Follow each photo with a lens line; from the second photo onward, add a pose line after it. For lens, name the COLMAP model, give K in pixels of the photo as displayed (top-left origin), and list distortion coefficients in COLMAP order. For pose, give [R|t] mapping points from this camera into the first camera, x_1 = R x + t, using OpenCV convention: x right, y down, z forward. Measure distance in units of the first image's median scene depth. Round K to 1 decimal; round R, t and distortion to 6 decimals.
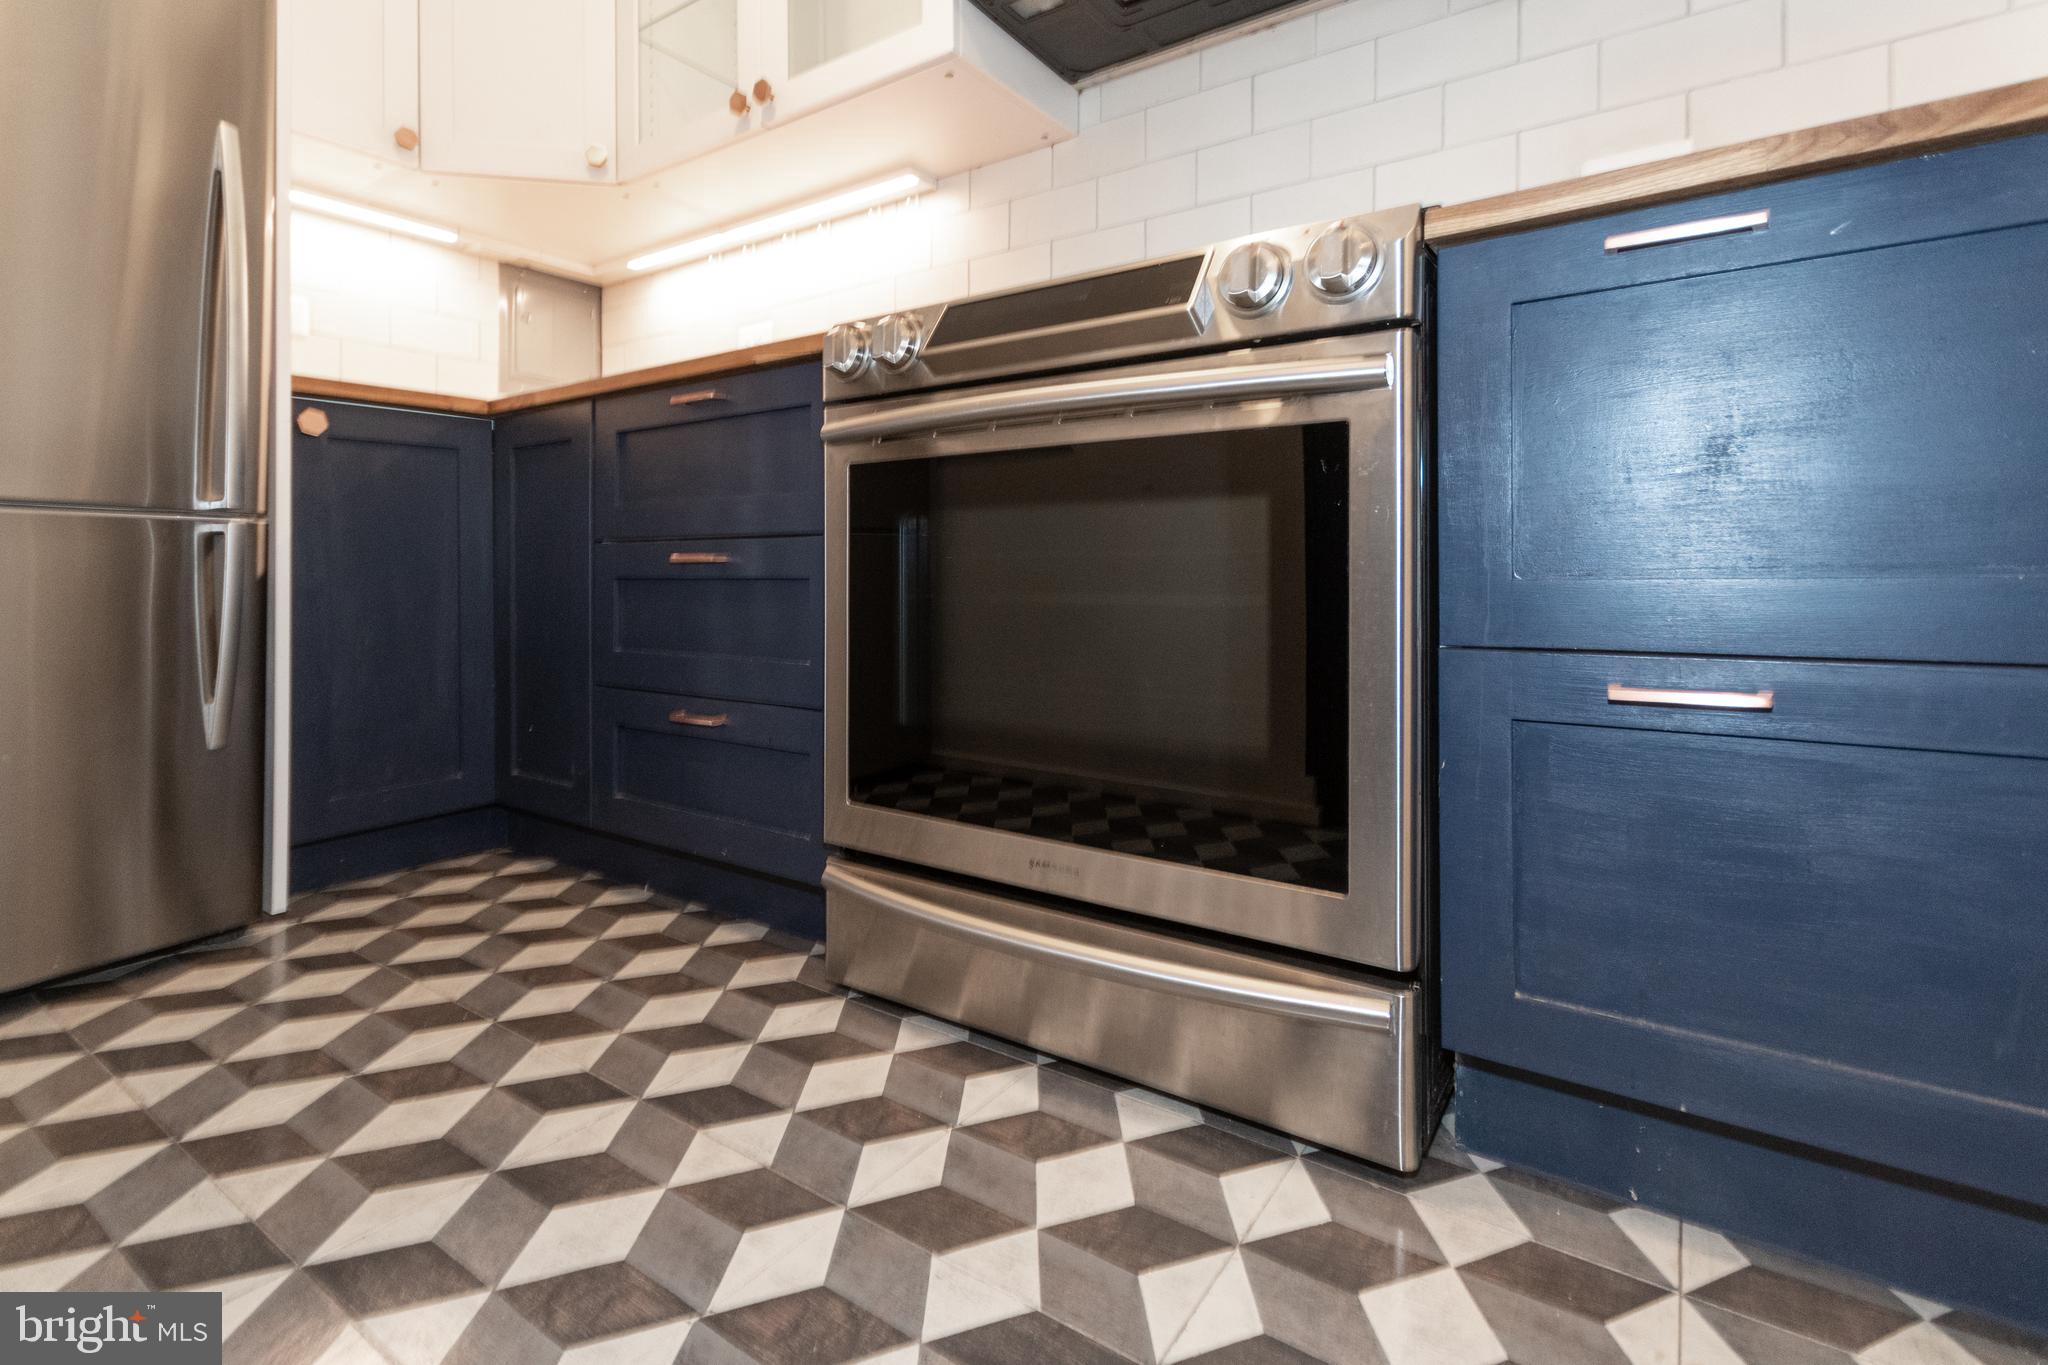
lens RADIAL K [[953.5, 0, 1038.0], [0, 953.5, 565.4], [0, 0, 1]] dist [0.006693, 0.000032]
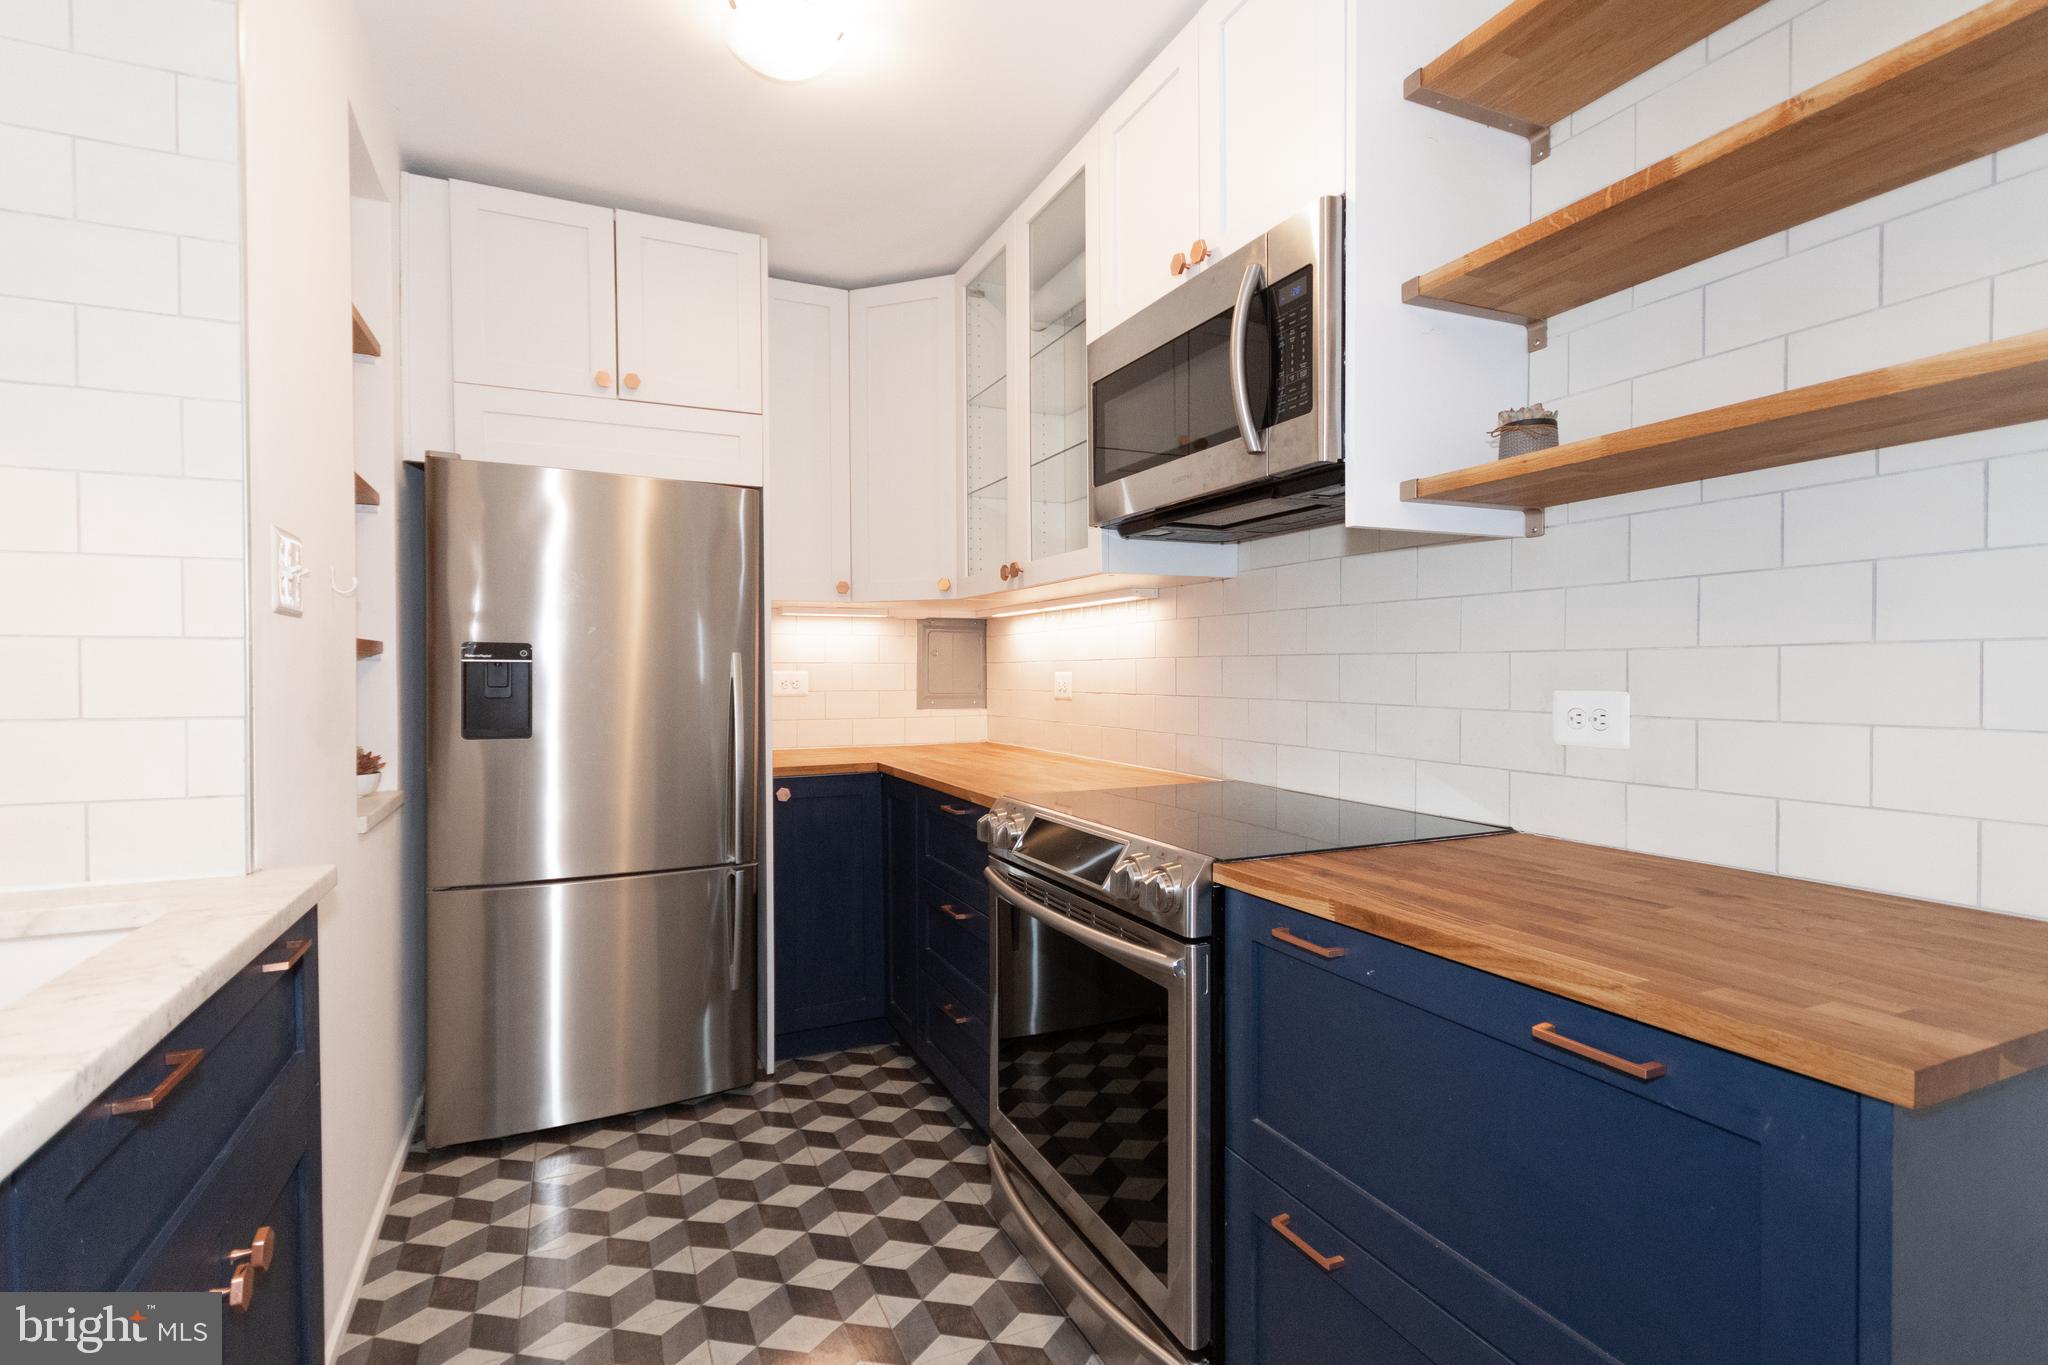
lens RADIAL K [[953.5, 0, 1024.0], [0, 953.5, 687.0], [0, 0, 1]] dist [0.006693, 0.000032]
pose [[0.858156, 0.001895, -0.513385, 0.563406], [0.007139, 0.999852, 0.015624, -0.412128], [0.513339, -0.017073, 0.858016, -0.286889]]
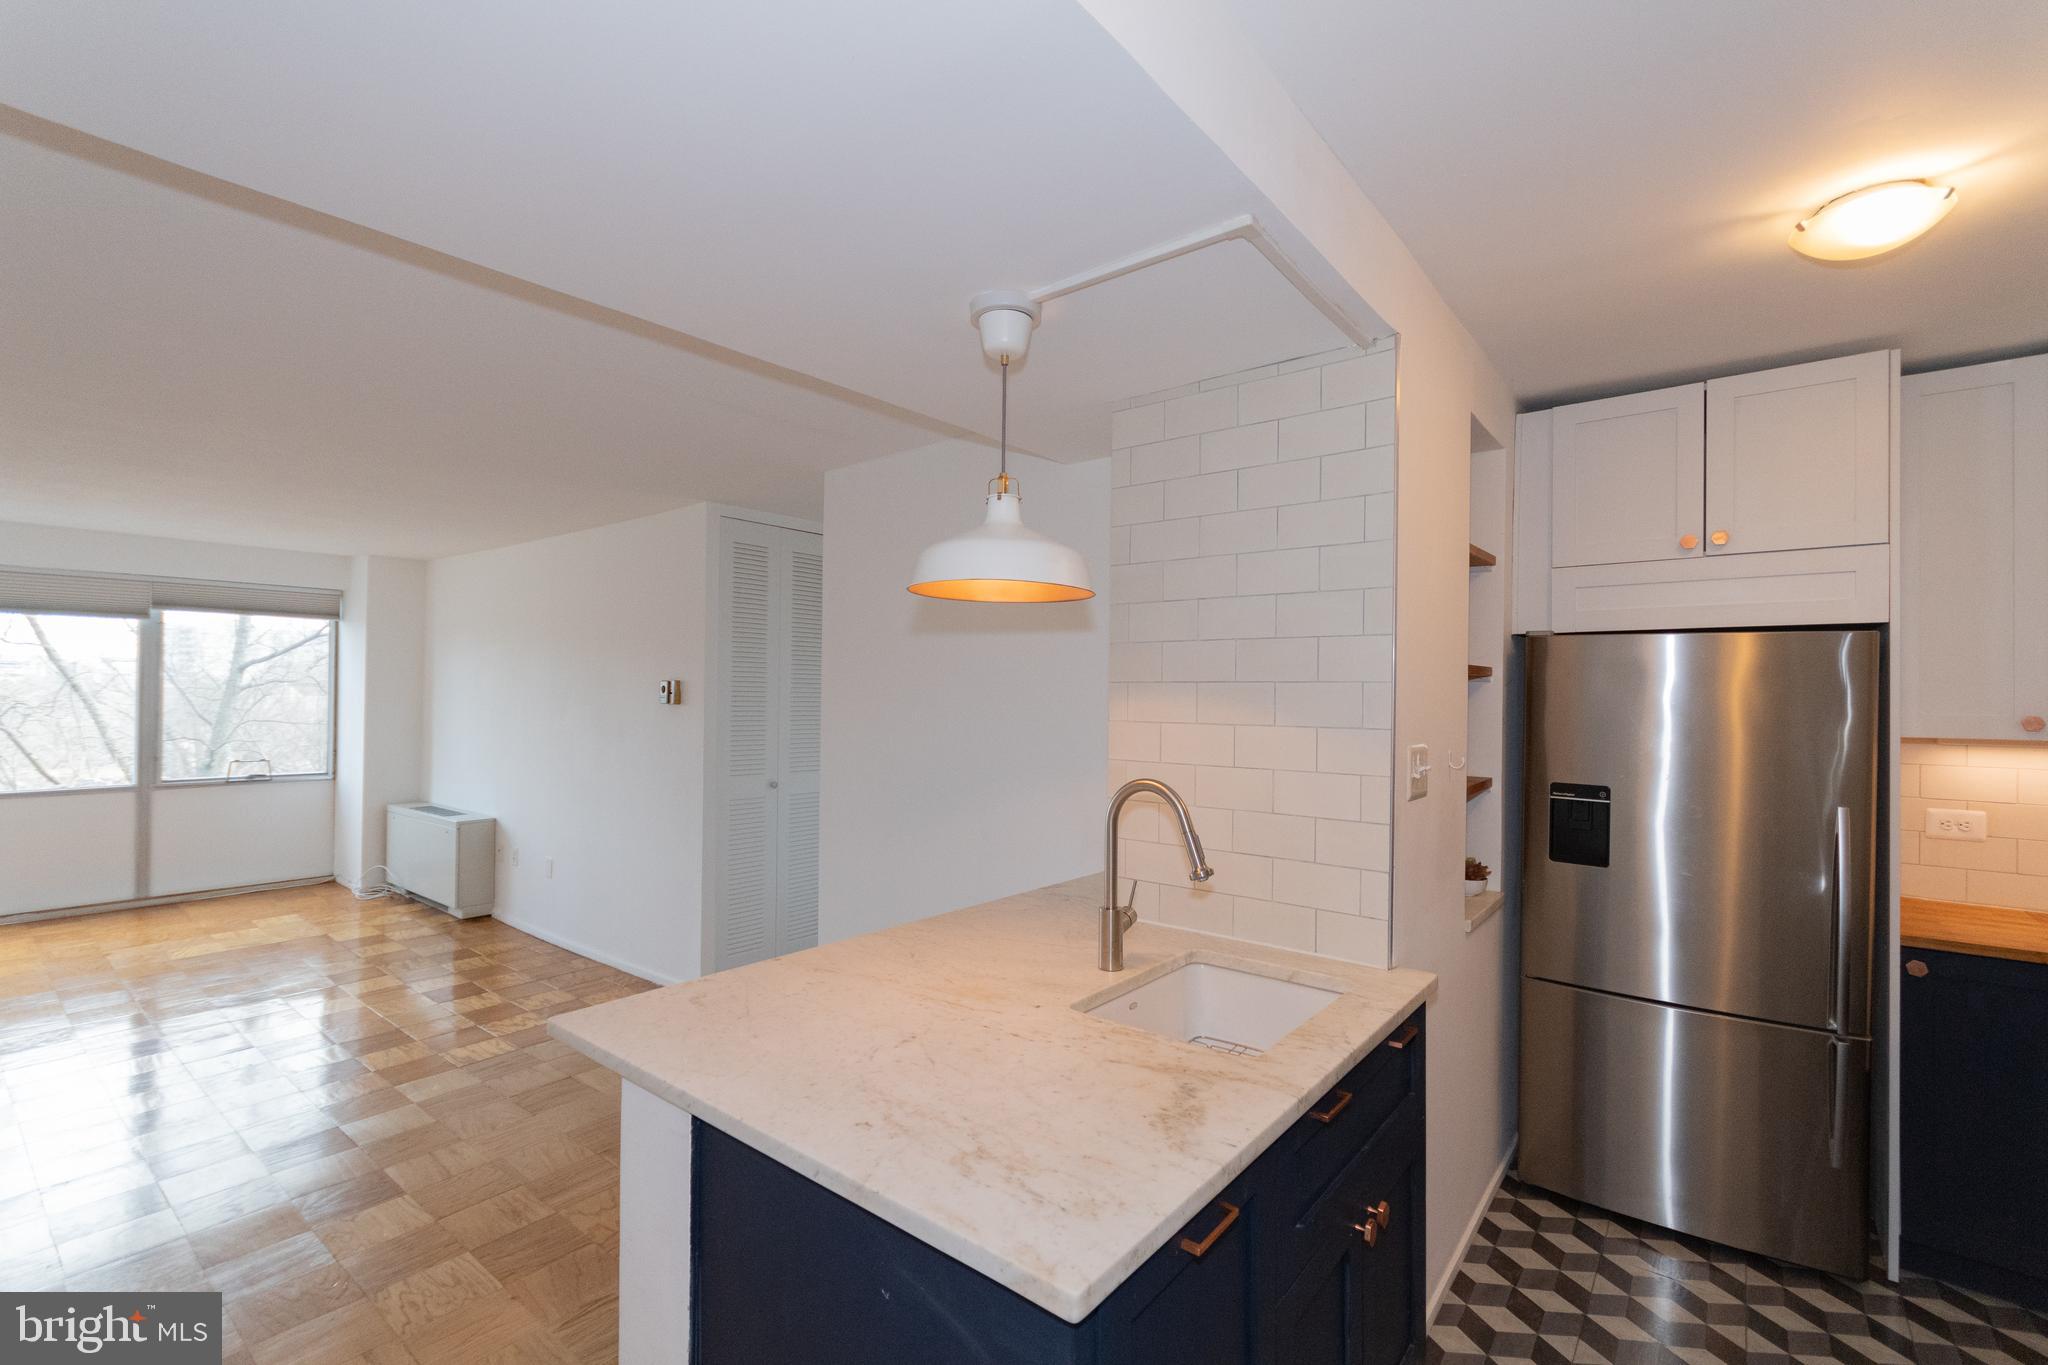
lens RADIAL K [[906.7, 0, 1024.6], [0, 906.7, 681.9], [0, 0, 1]] dist [0.012267, -0.003407]
pose [[-0.076243, -0.014004, -0.996991, 0.903236], [-0.011506, 0.999847, -0.013164, -0.636681], [0.997023, 0.010468, -0.076393, -0.344251]]
